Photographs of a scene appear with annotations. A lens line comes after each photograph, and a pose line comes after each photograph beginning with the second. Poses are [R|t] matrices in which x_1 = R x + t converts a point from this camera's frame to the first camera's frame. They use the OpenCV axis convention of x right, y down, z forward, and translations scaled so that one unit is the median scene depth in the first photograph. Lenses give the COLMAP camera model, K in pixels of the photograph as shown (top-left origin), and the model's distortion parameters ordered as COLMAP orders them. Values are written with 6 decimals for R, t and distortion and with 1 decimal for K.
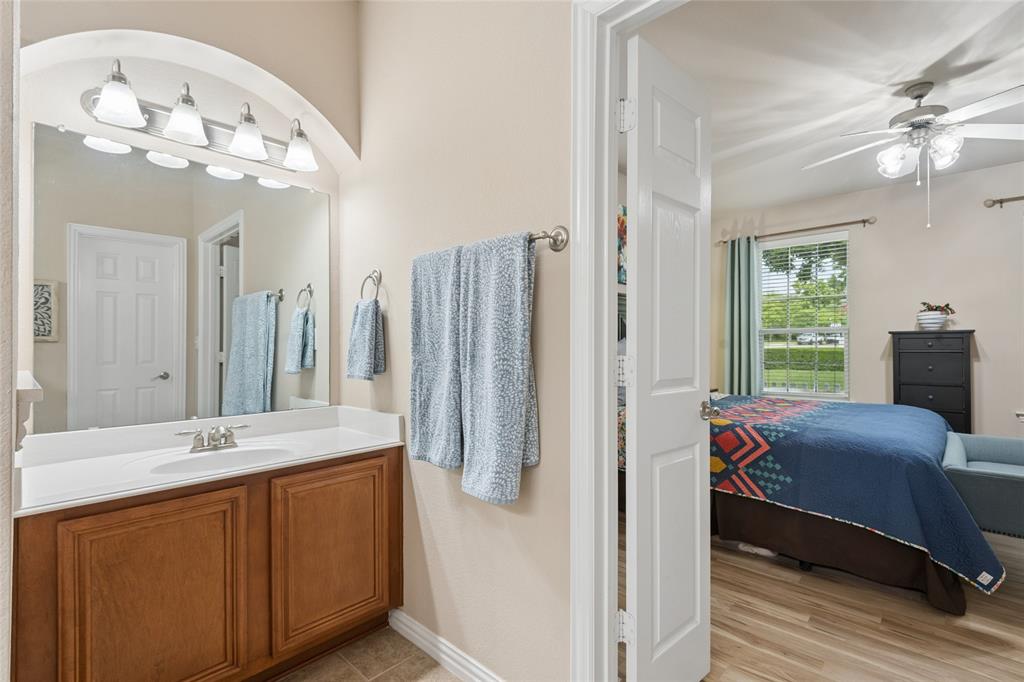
lens RADIAL K [[468.1, 0, 512.9], [0, 468.1, 346.4], [0, 0, 1]] dist [0.021786, -0.013754]
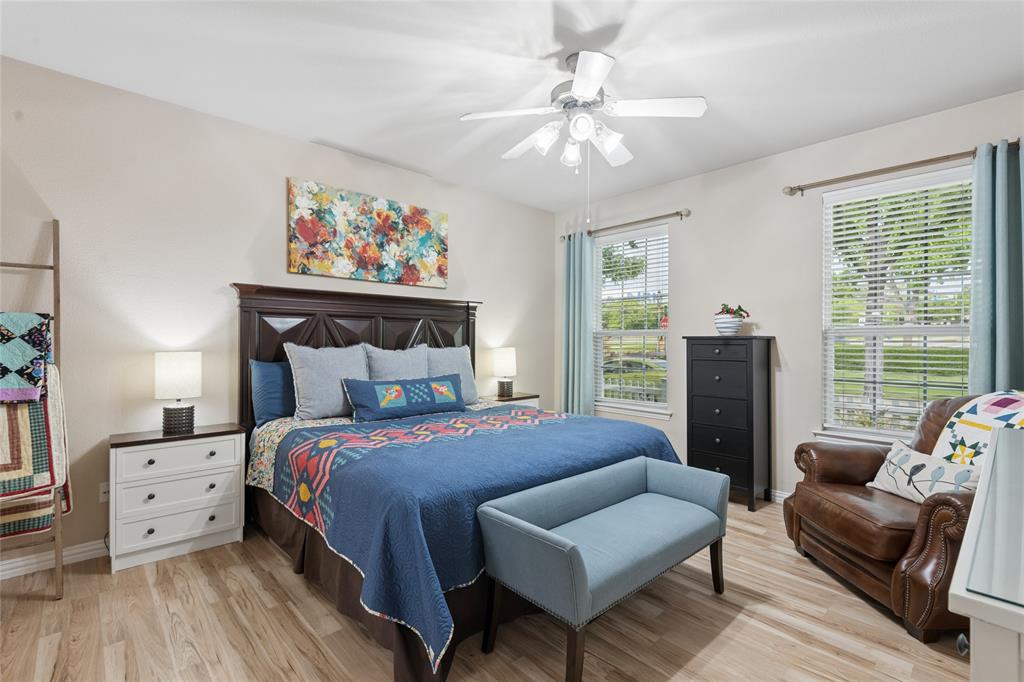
lens RADIAL K [[468.1, 0, 510.6], [0, 468.1, 338.4], [0, 0, 1]] dist [0.021786, -0.013754]
pose [[0.997560, 0.005591, -0.069585, 0.545226], [-0.005884, 0.999975, -0.004014, -0.022927], [0.069561, 0.004414, 0.997568, 0.089004]]
